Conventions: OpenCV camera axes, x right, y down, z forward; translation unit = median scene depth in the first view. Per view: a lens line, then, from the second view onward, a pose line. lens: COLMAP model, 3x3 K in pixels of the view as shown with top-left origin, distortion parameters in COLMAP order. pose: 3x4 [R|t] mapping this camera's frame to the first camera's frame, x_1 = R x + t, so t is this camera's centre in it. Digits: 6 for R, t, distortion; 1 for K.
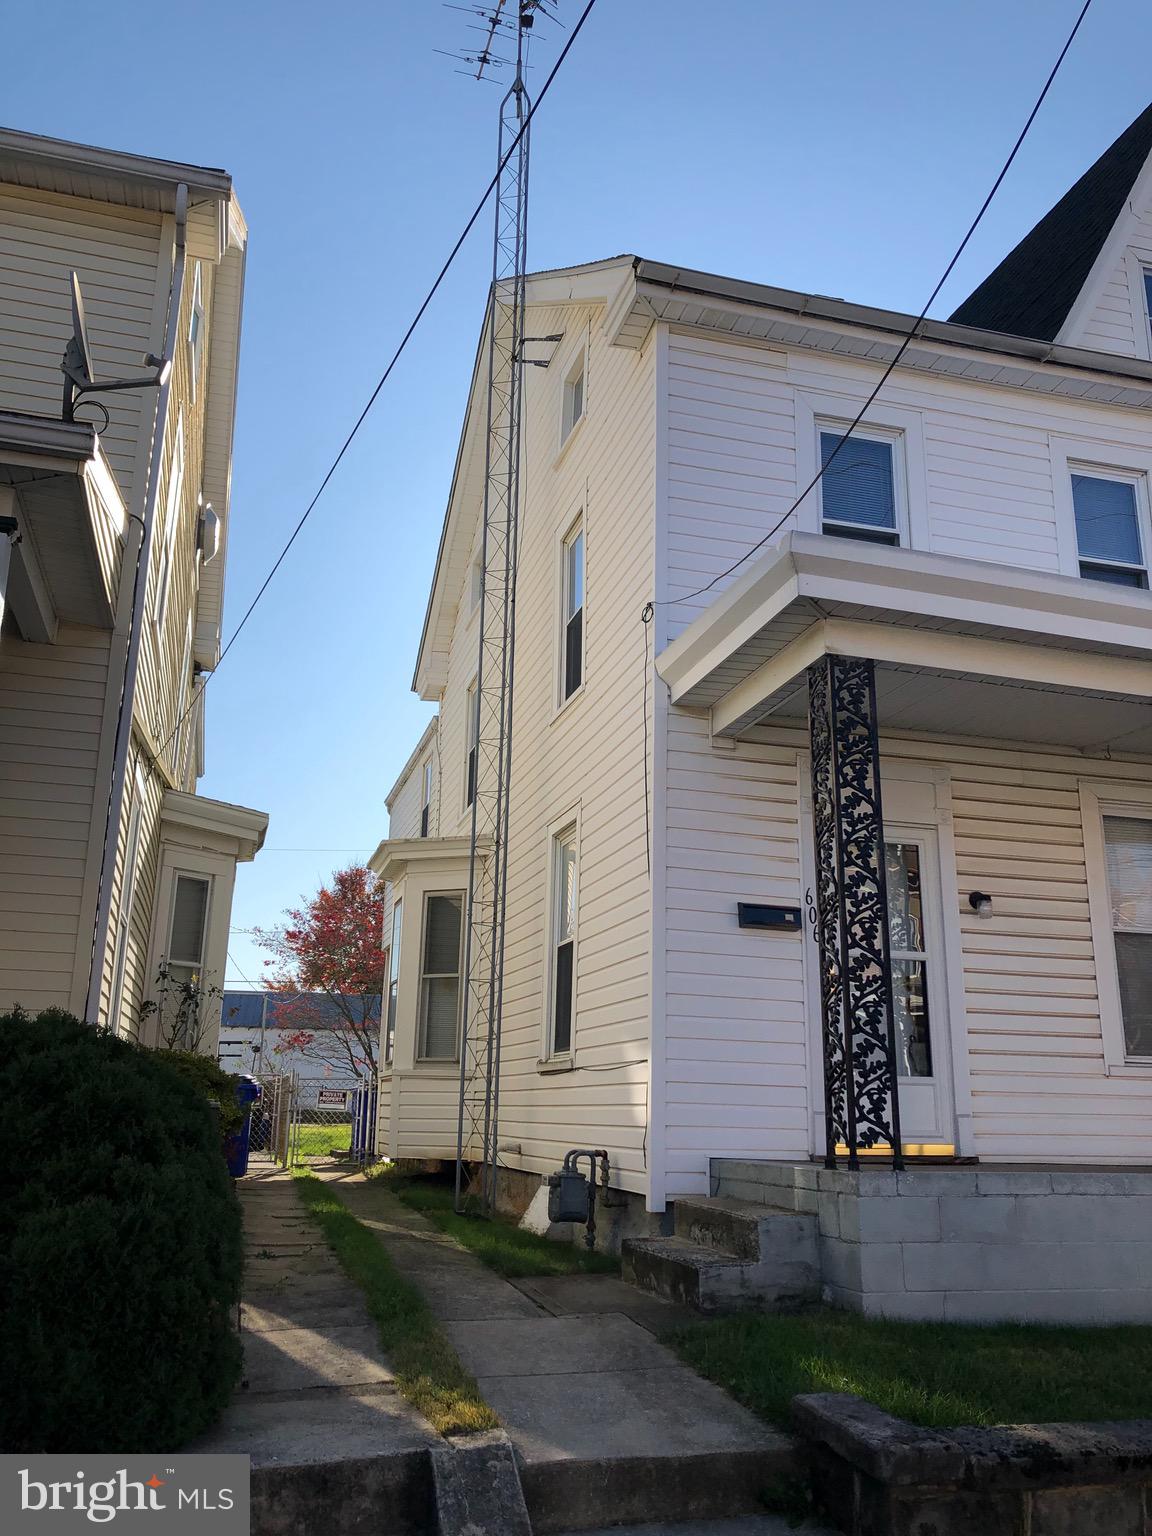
lens RADIAL K [[1249.0, 0, 573.6], [0, 1249.0, 765.1], [0, 0, 1]] dist [0.017448, -0.013968]
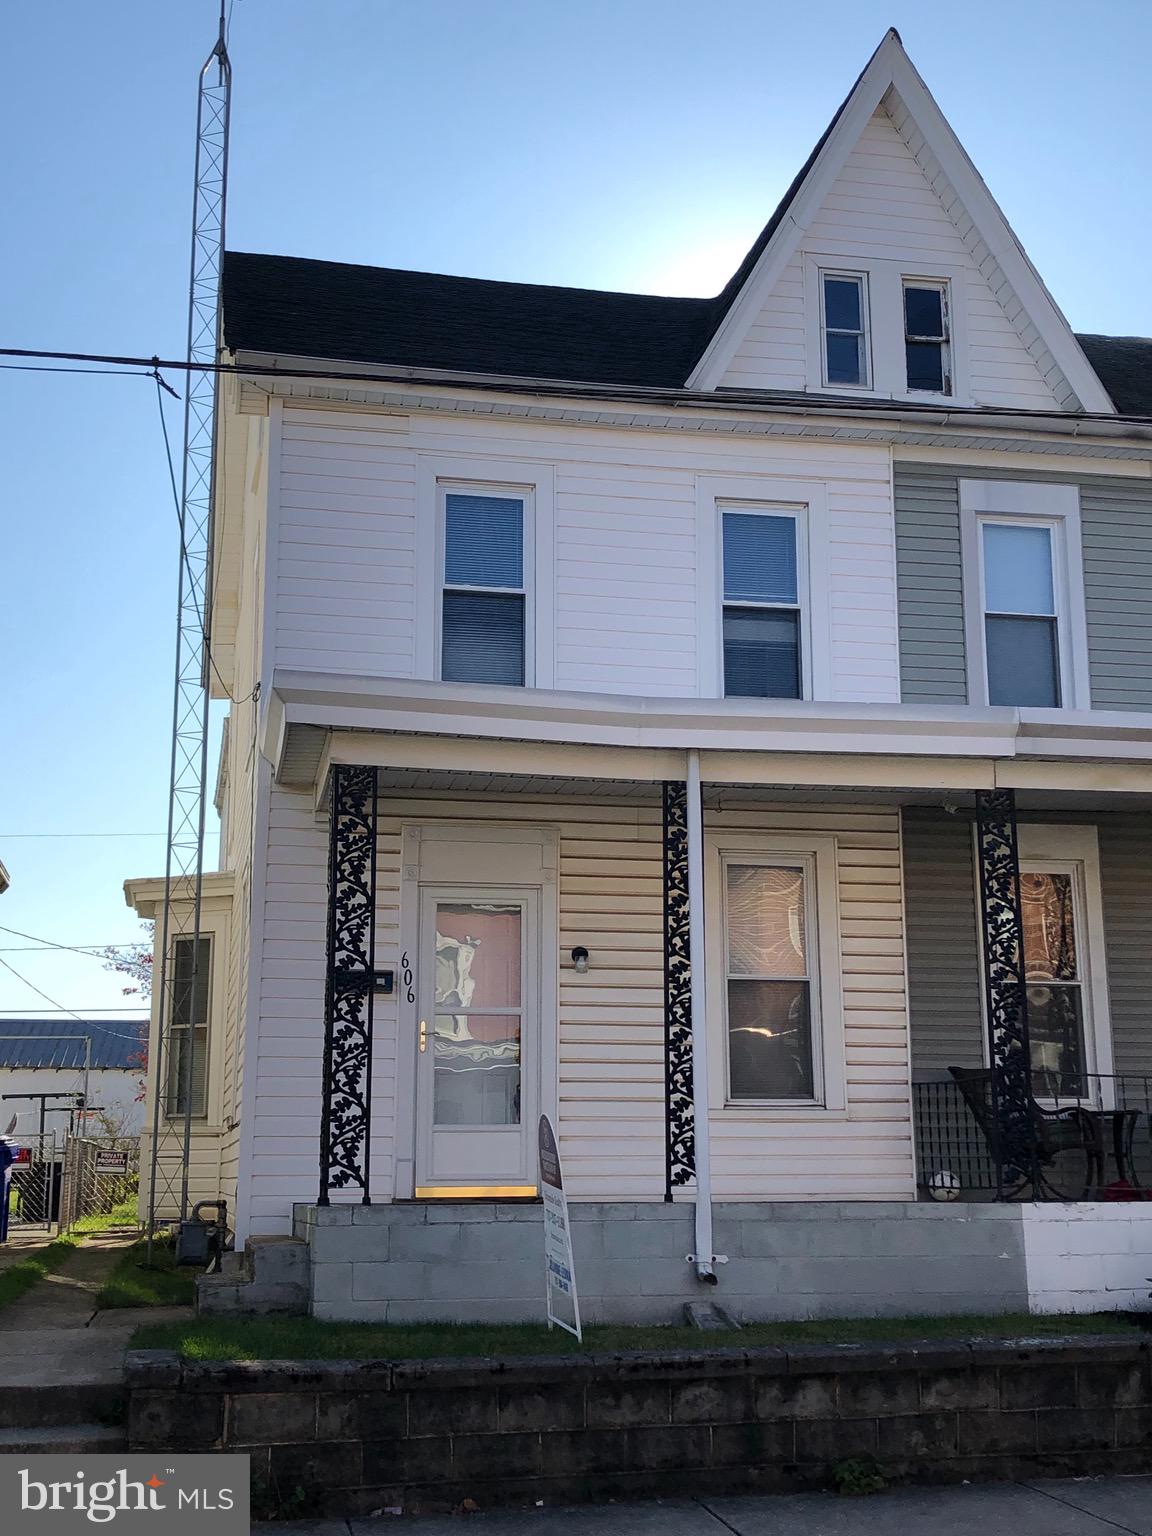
lens RADIAL K [[1872.7, 0, 578.6], [0, 1872.7, 759.2], [0, 0, 1]] dist [0.226109, -0.846238]
pose [[0.997089, -0.035335, -0.067566, 0.552019], [0.038975, 0.997815, 0.053347, -0.179017], [0.065533, -0.055826, 0.996288, -0.718163]]
